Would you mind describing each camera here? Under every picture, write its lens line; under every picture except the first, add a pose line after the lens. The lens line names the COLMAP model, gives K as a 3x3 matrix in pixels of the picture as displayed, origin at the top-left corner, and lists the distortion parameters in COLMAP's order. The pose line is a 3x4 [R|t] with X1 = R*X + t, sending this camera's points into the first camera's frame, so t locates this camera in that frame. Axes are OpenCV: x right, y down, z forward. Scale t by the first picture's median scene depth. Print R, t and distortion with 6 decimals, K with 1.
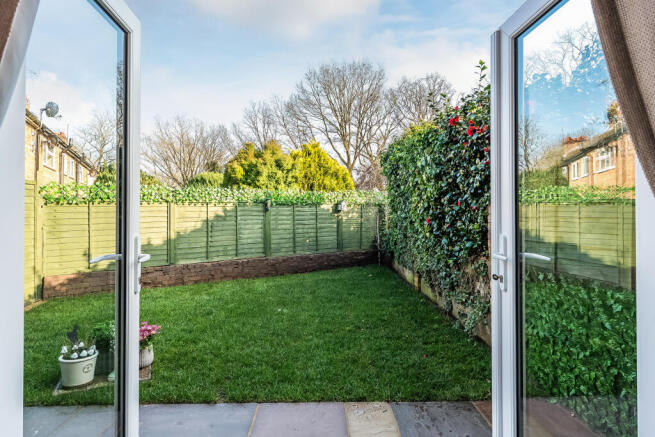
lens RADIAL K [[364.9, 0, 327.4], [0, 364.9, 208.2], [0, 0, 1]] dist [-0.005567, -0.000352]
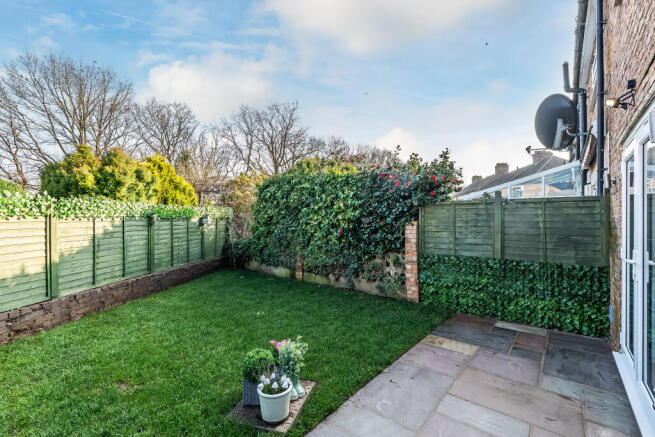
lens RADIAL K [[288.5, 0, 327.5], [0, 288.5, 218.5], [0, 0, 1]] dist [0.001852, 0.000250]
pose [[0.668557, 0.006863, 0.743629, -0.400113], [-0.009919, 0.999951, -0.000312, -0.014515], [-0.743595, -0.007167, 0.668592, 0.138566]]
